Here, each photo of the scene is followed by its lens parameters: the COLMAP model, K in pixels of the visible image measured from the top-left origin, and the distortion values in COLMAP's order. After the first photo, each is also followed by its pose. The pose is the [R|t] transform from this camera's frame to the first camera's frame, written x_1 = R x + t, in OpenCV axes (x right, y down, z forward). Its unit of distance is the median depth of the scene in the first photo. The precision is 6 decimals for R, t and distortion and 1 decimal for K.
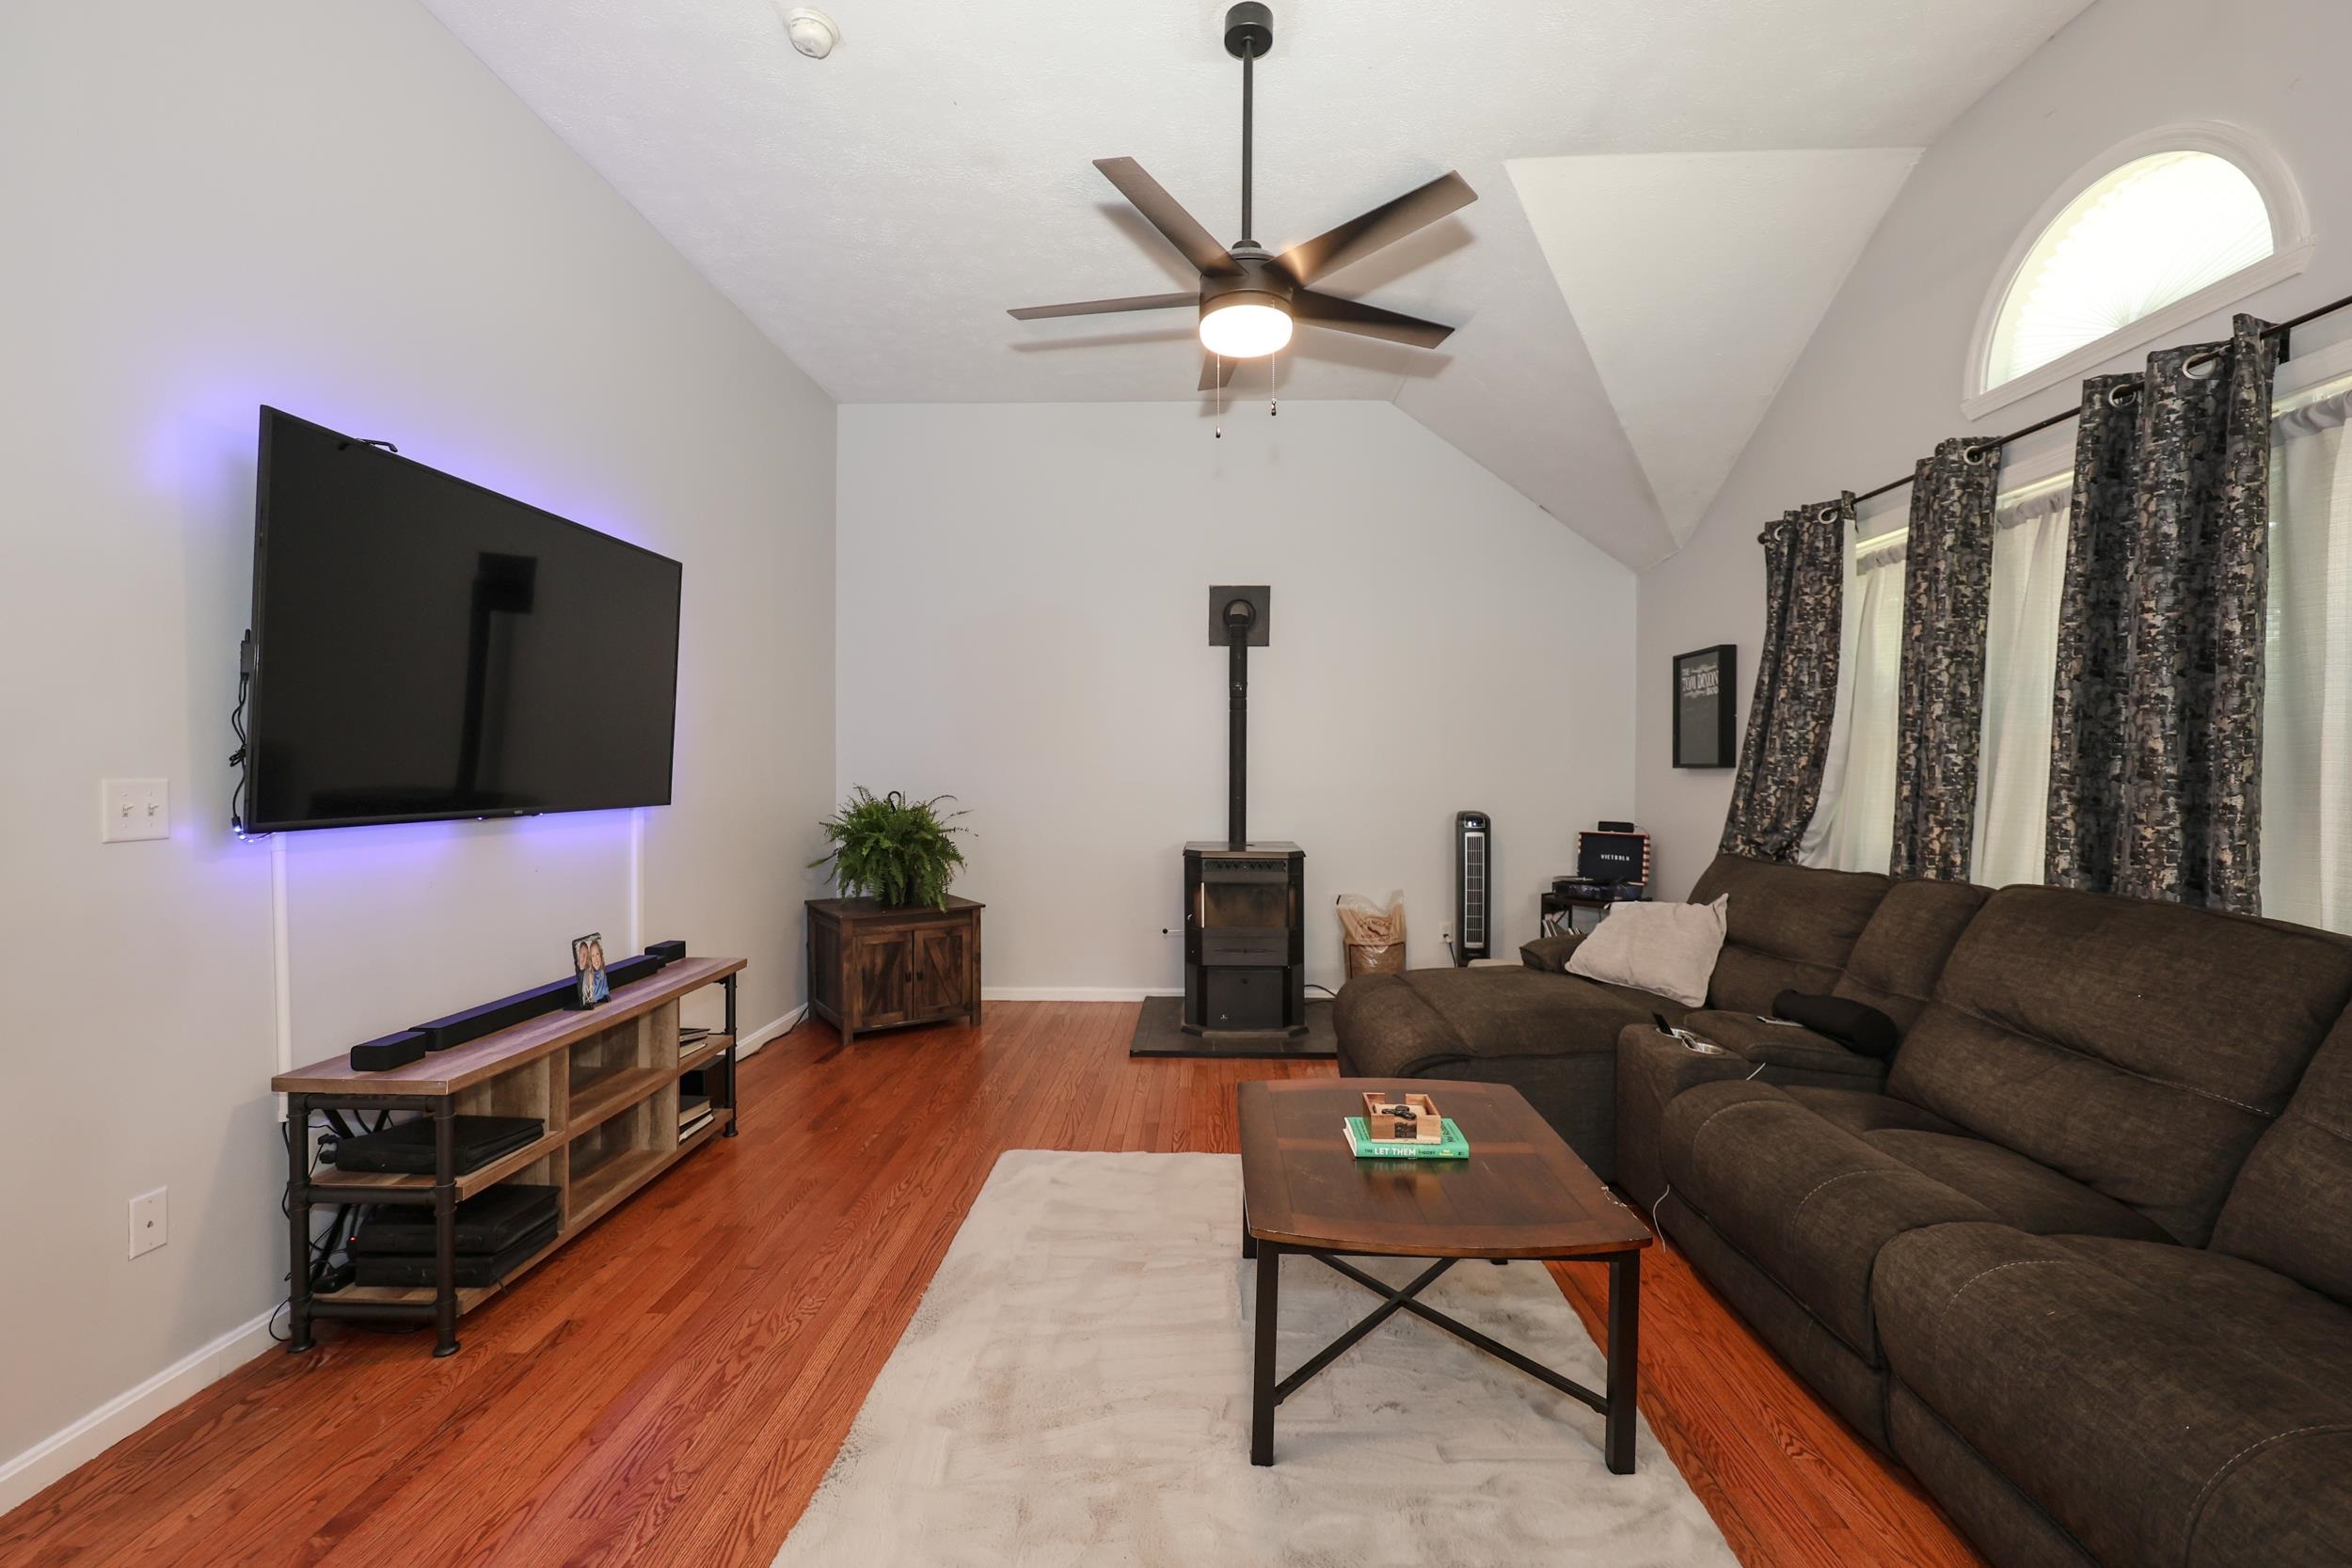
lens RADIAL K [[977.0, 0, 1176.6], [0, 977.0, 781.8], [0, 0, 1]] dist [0.001121, 0.000116]
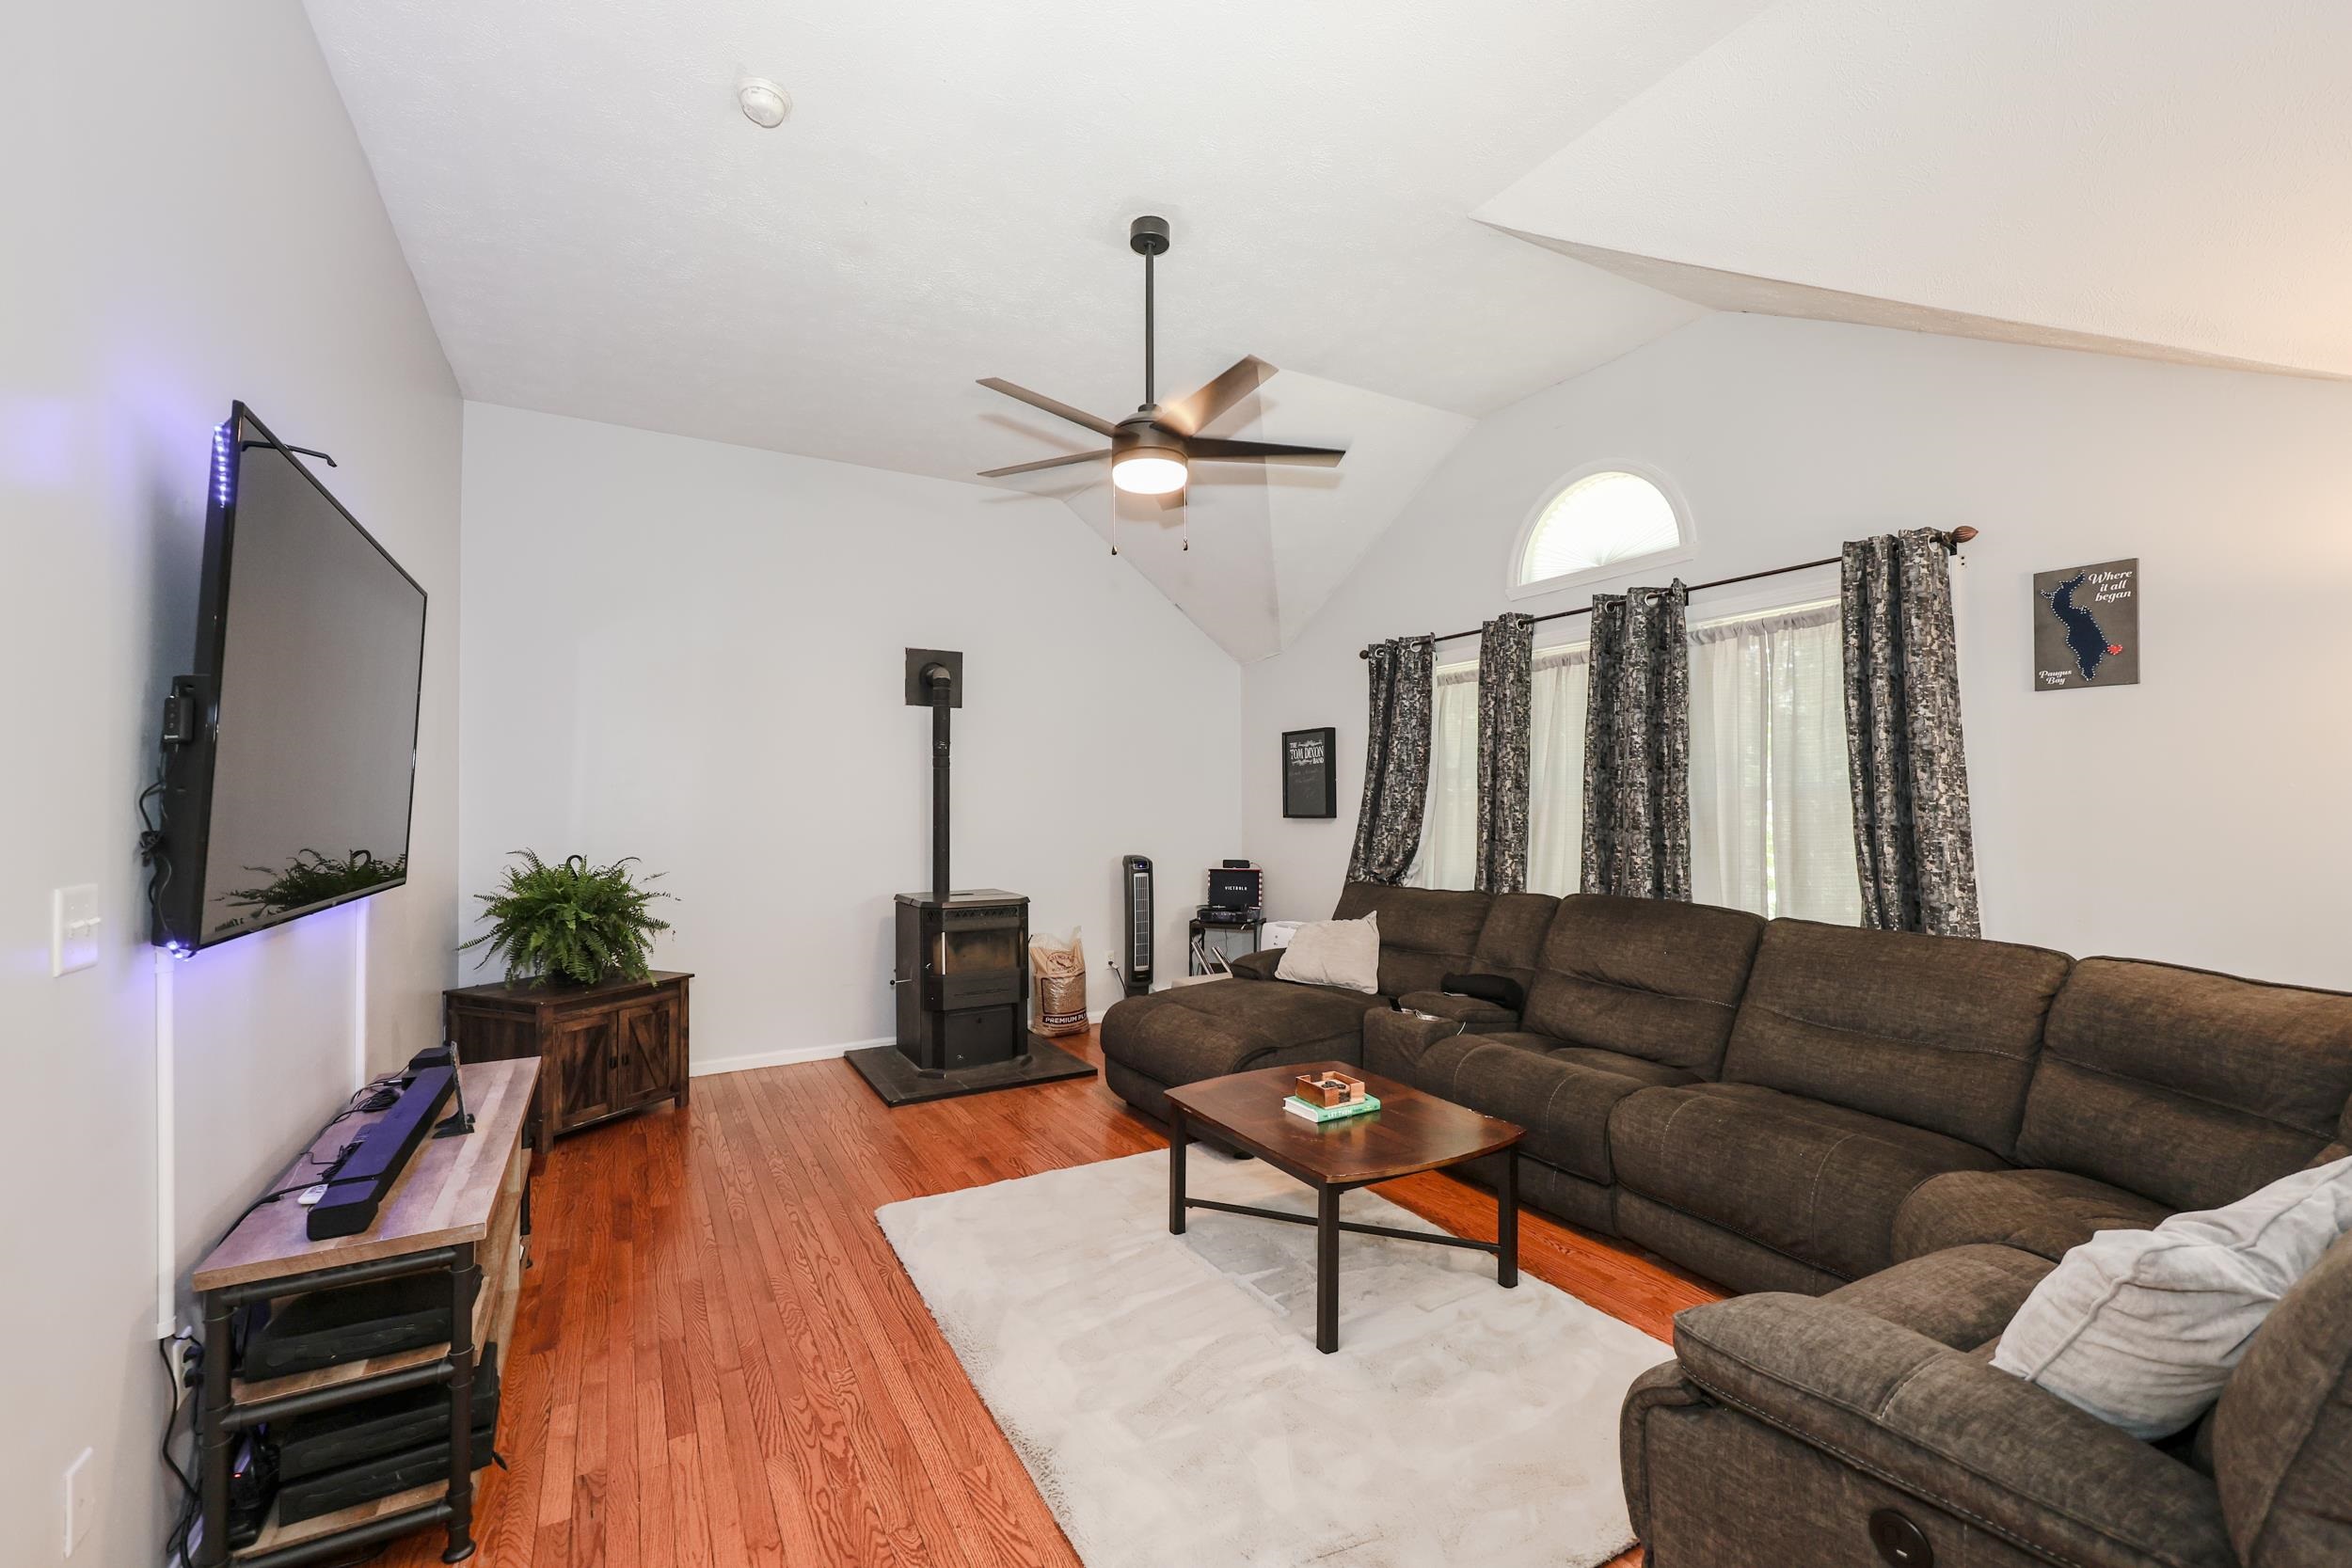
lens RADIAL K [[956.5, 0, 1162.8], [0, 956.5, 794.3], [0, 0, 1]] dist [0.003118, 0.000164]
pose [[0.856825, -0.000734, 0.515606, -0.461023], [0.014417, 0.999642, -0.022534, -0.029540], [-0.515405, 0.026741, 0.856529, -0.024297]]
